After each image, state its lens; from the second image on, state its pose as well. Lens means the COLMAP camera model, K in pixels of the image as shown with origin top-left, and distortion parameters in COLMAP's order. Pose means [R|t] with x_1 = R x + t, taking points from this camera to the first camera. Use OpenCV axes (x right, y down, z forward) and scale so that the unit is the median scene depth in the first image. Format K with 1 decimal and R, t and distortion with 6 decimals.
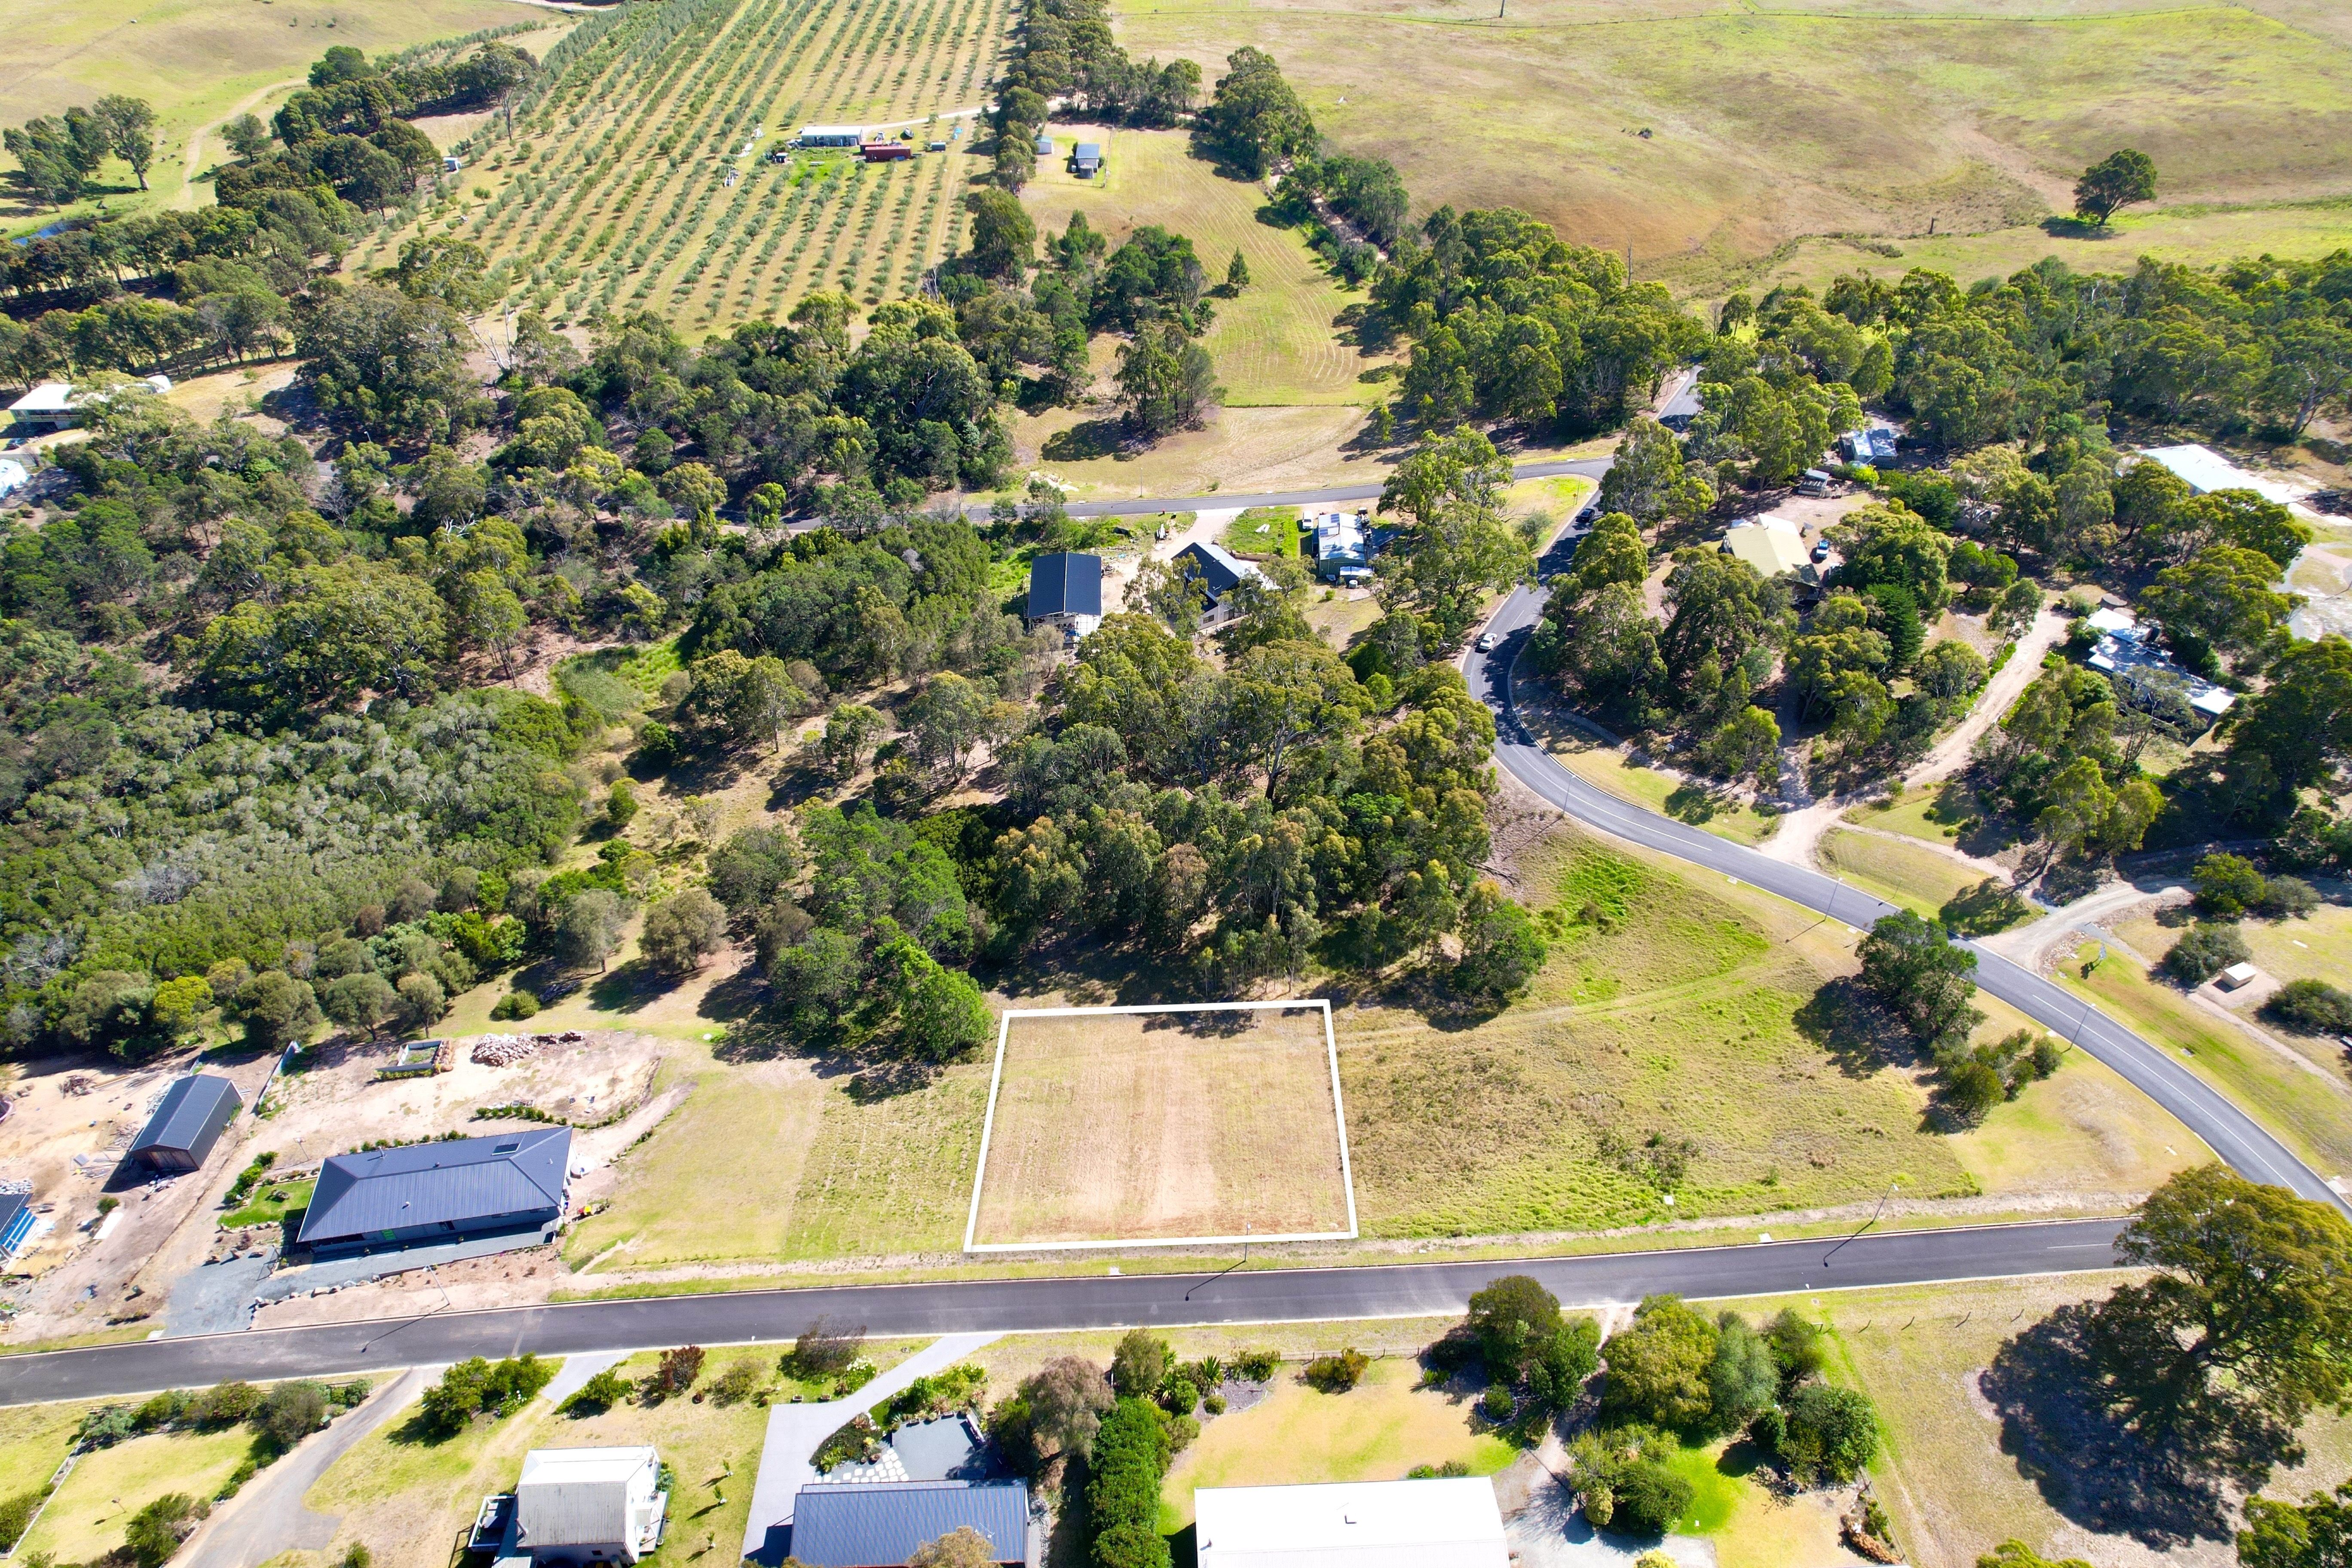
lens RADIAL K [[1502.7, 0, 1197.1], [0, 1502.7, 779.6], [0, 0, 1]] dist [-0.082350, 0.075936]
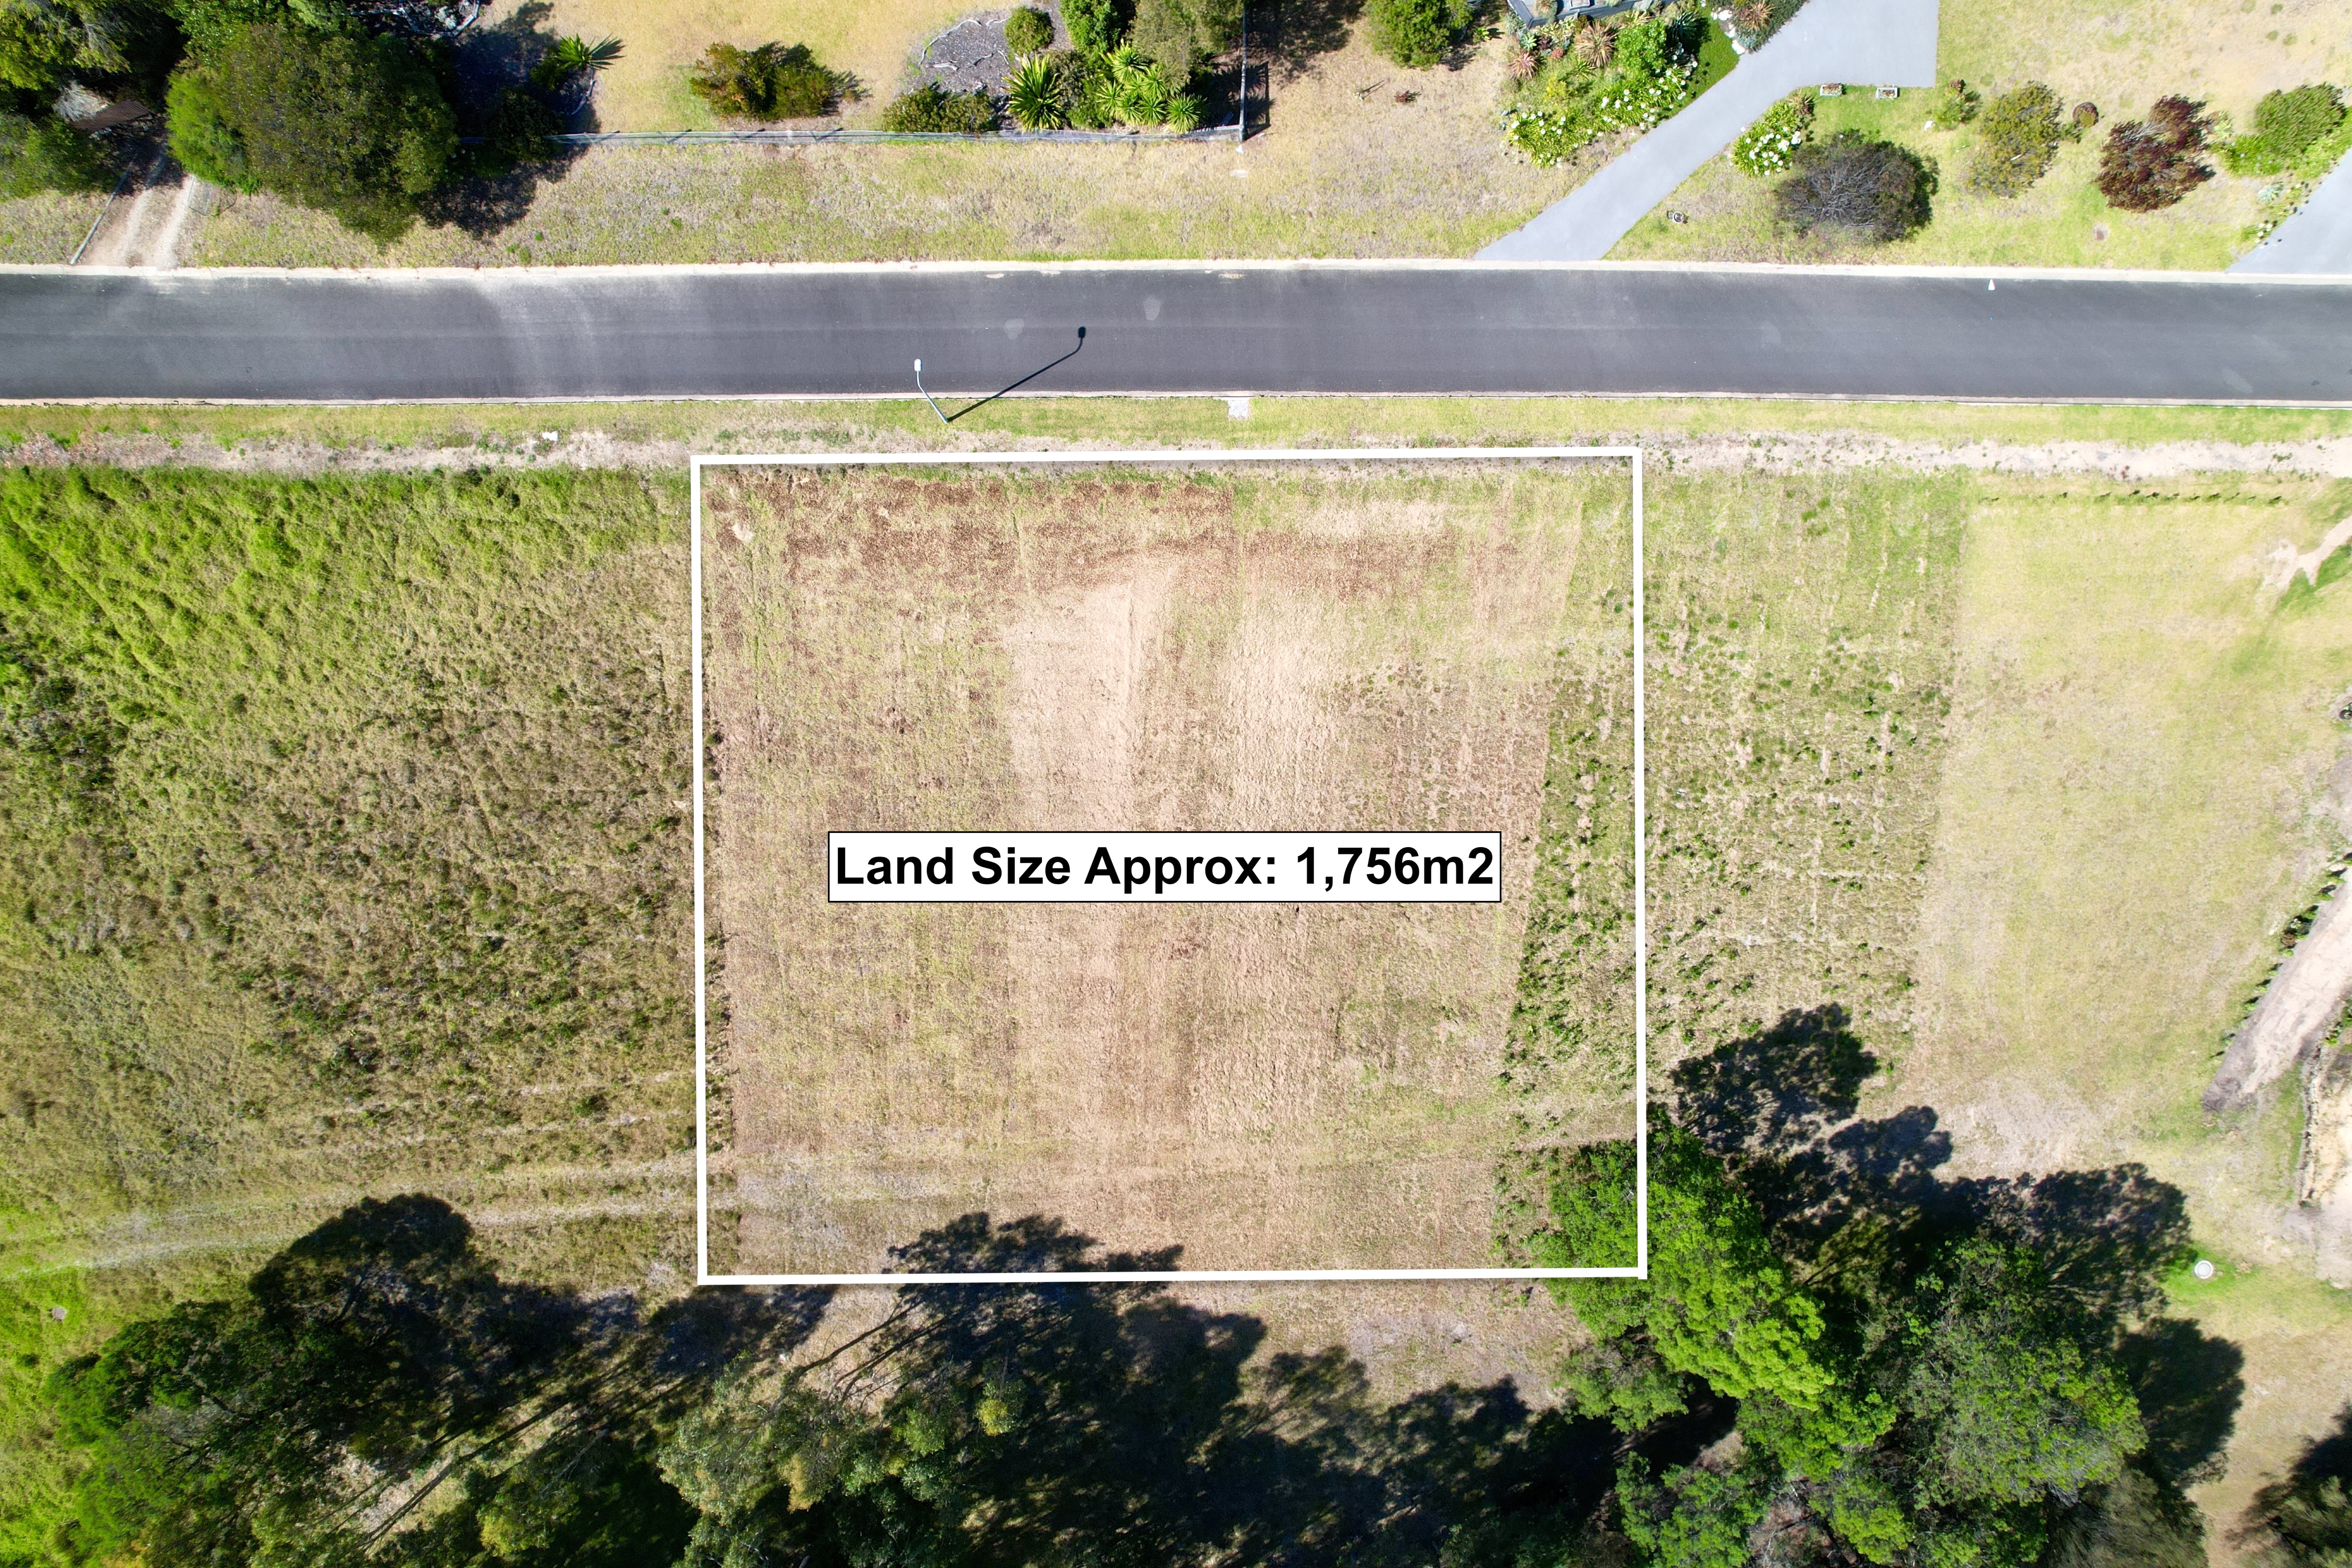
lens RADIAL K [[1502.7, 0, 1197.1], [0, 1502.7, 779.6], [0, 0, 1]] dist [-0.082350, 0.075936]
pose [[-0.999189, -0.038331, -0.012307, -0.027240], [0.013566, -0.608411, 0.793506, -0.063027], [-0.037904, 0.792696, 0.608438, 0.531169]]
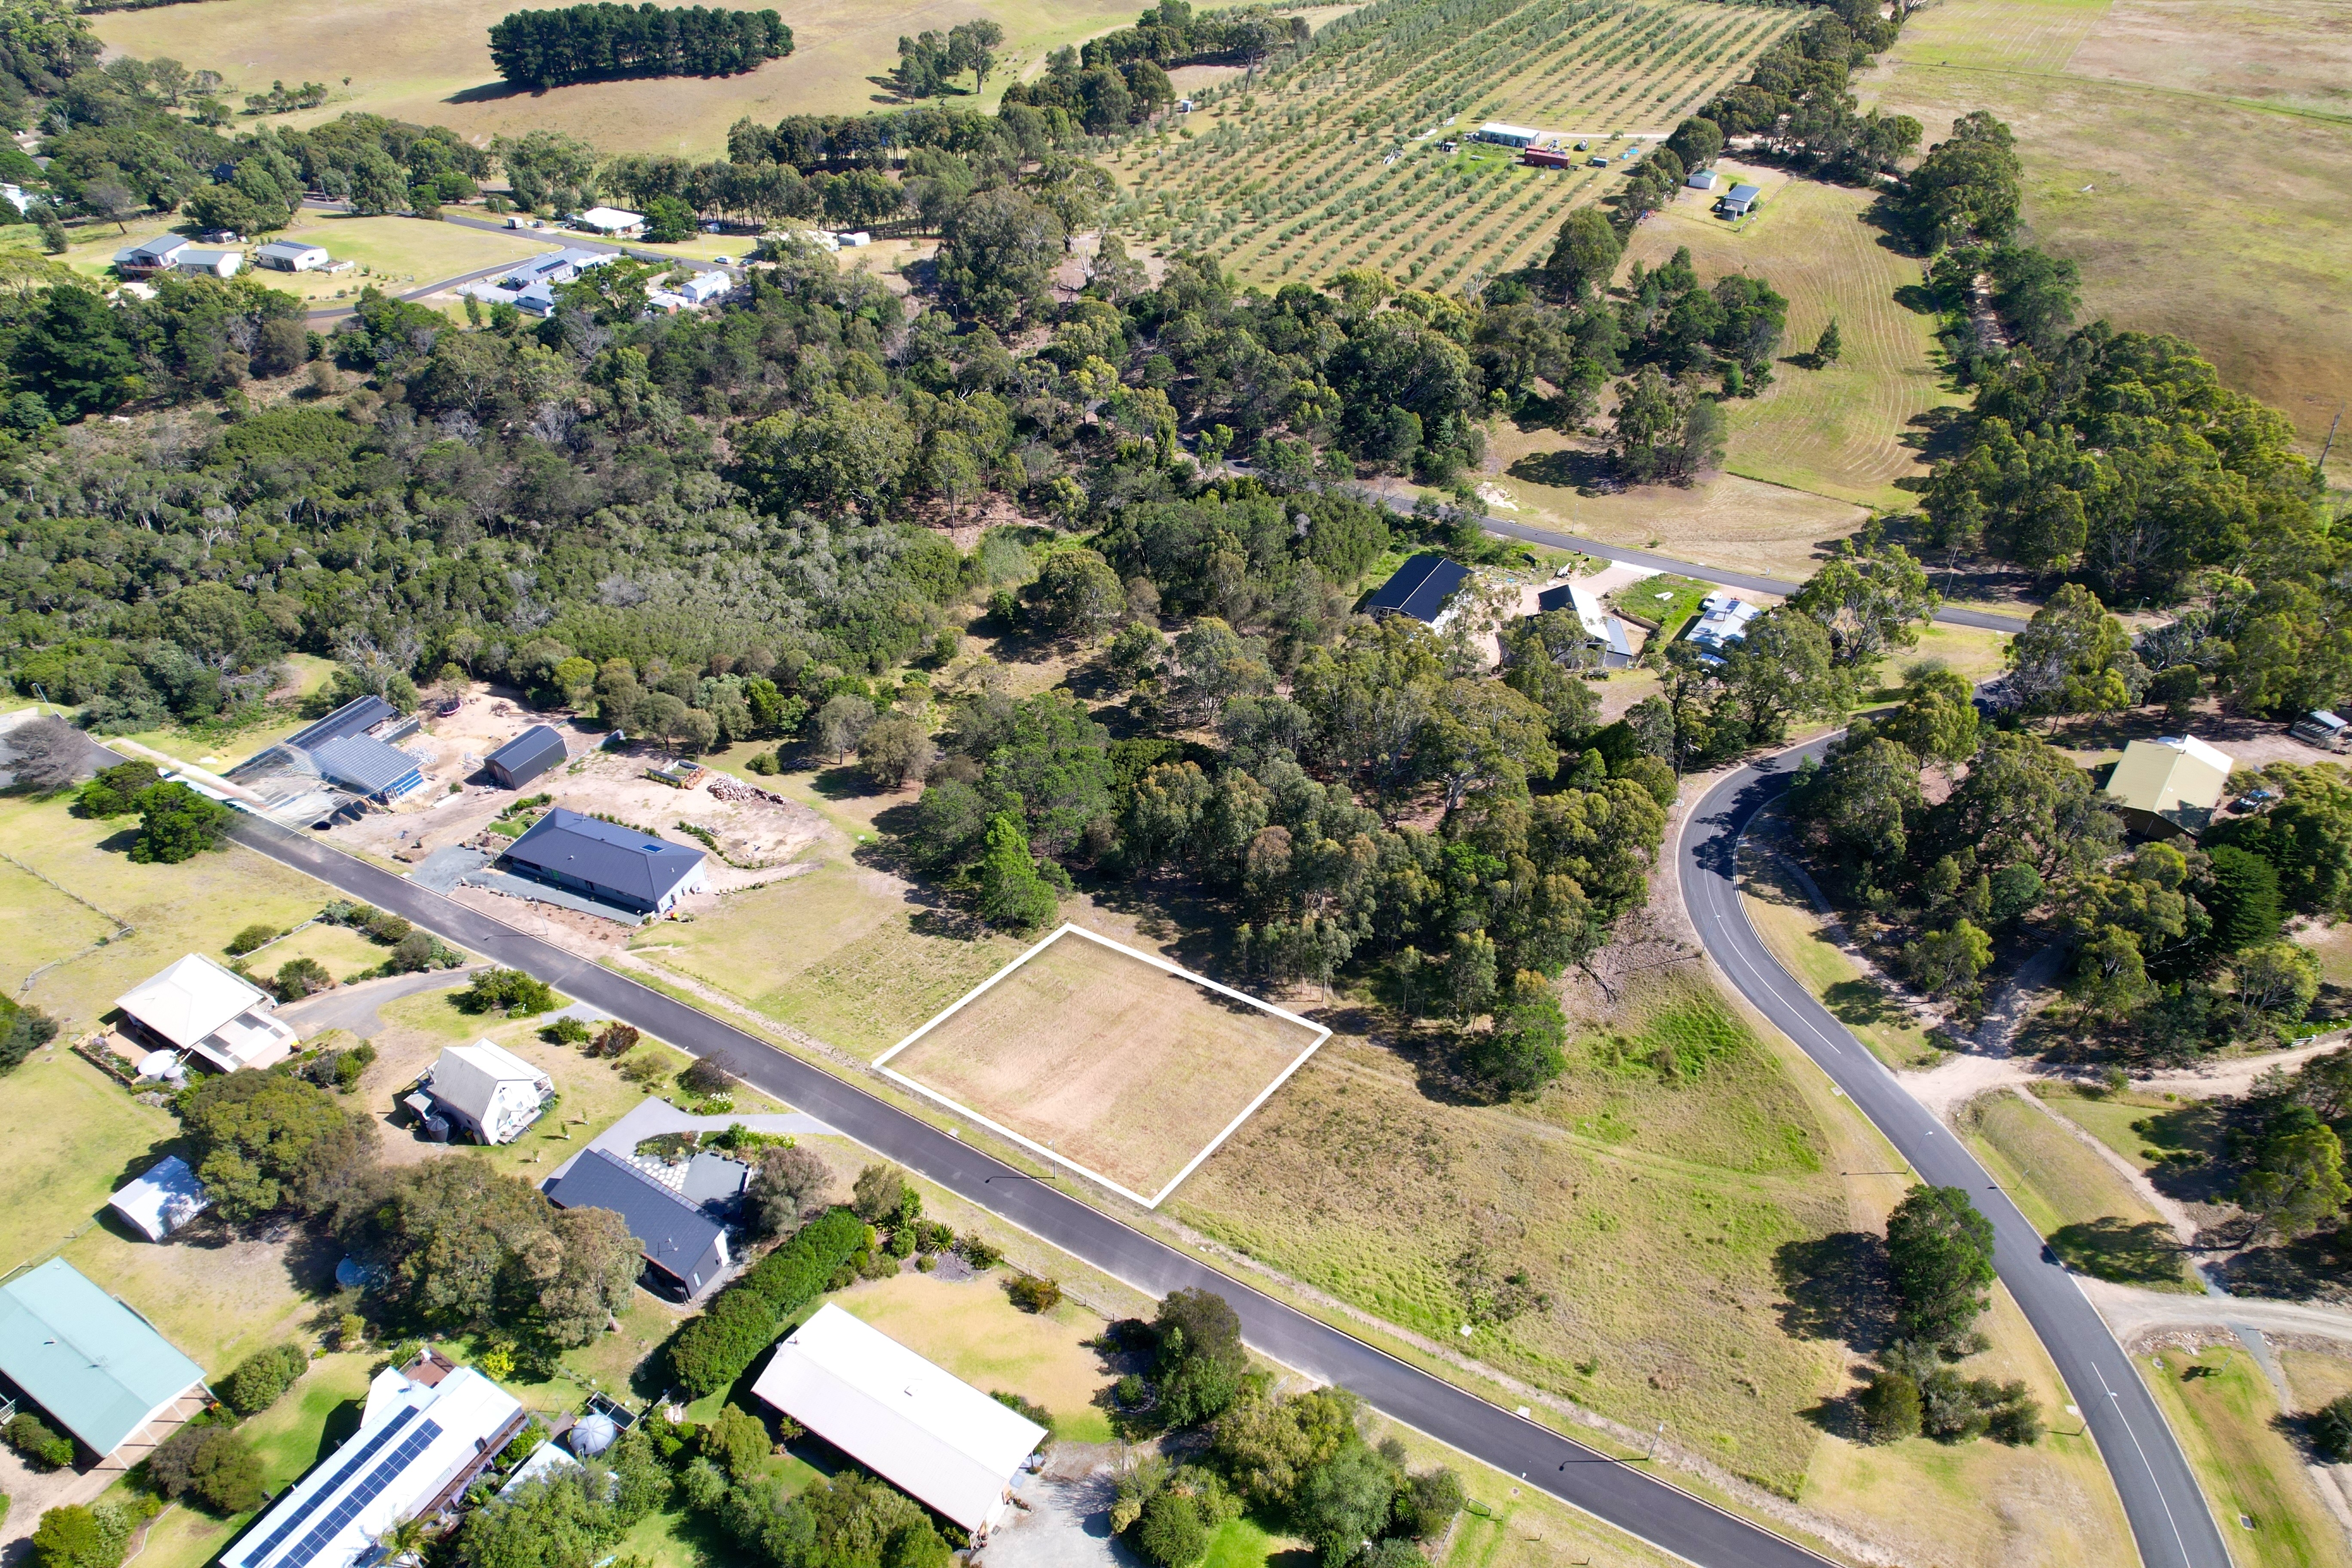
lens RADIAL K [[1502.7, 0, 1197.1], [0, 1502.7, 779.6], [0, 0, 1]] dist [-0.082350, 0.075936]
pose [[0.839787, 0.331963, -0.429602, 0.315135], [-0.333752, 0.939771, 0.073762, -0.037570], [0.428213, 0.081436, 0.900001, 0.039340]]
